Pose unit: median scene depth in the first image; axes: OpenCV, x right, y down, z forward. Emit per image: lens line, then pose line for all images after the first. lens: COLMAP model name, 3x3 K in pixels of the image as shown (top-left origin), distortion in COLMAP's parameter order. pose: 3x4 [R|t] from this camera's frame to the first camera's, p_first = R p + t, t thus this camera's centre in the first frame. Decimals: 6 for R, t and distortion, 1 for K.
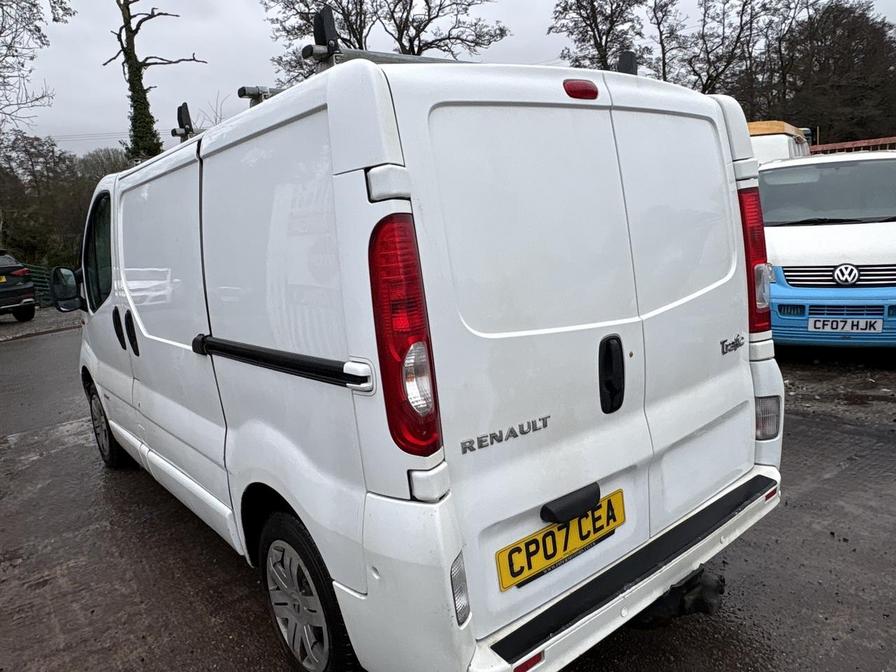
lens RADIAL K [[643.9, 0, 447.8], [0, 643.9, 328.3], [0, 0, 1]] dist [-0.011544, 0.021070]
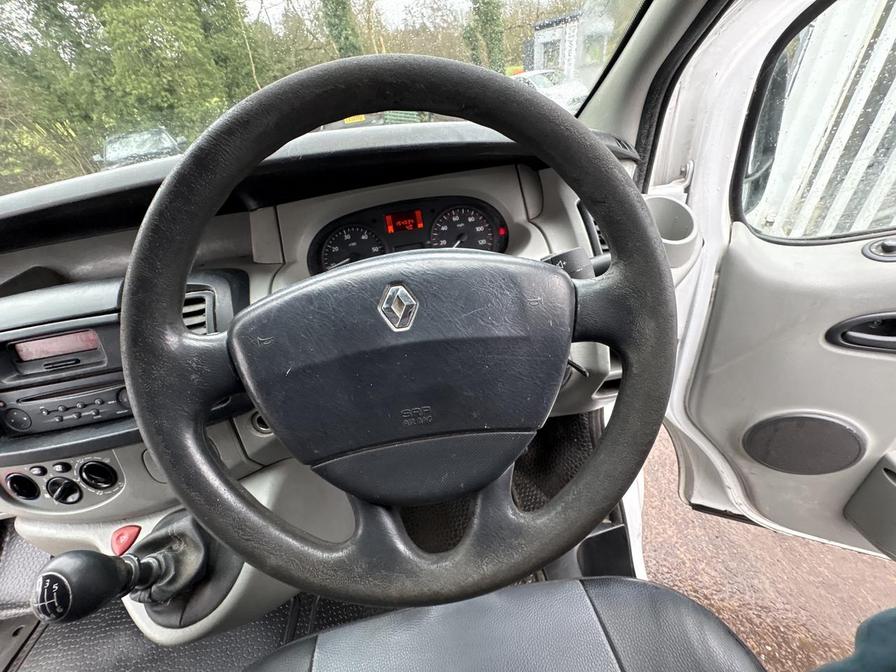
lens RADIAL K [[355.4, 0, 446.7], [0, 355.4, 332.1], [0, 0, 1]] dist [-0.000074, 0.000269]
pose [[0.843417, 0.280478, -0.458235, -0.045578], [-0.026073, 0.873275, 0.486529, -0.031928], [0.536626, -0.398399, 0.743849, 0.221505]]
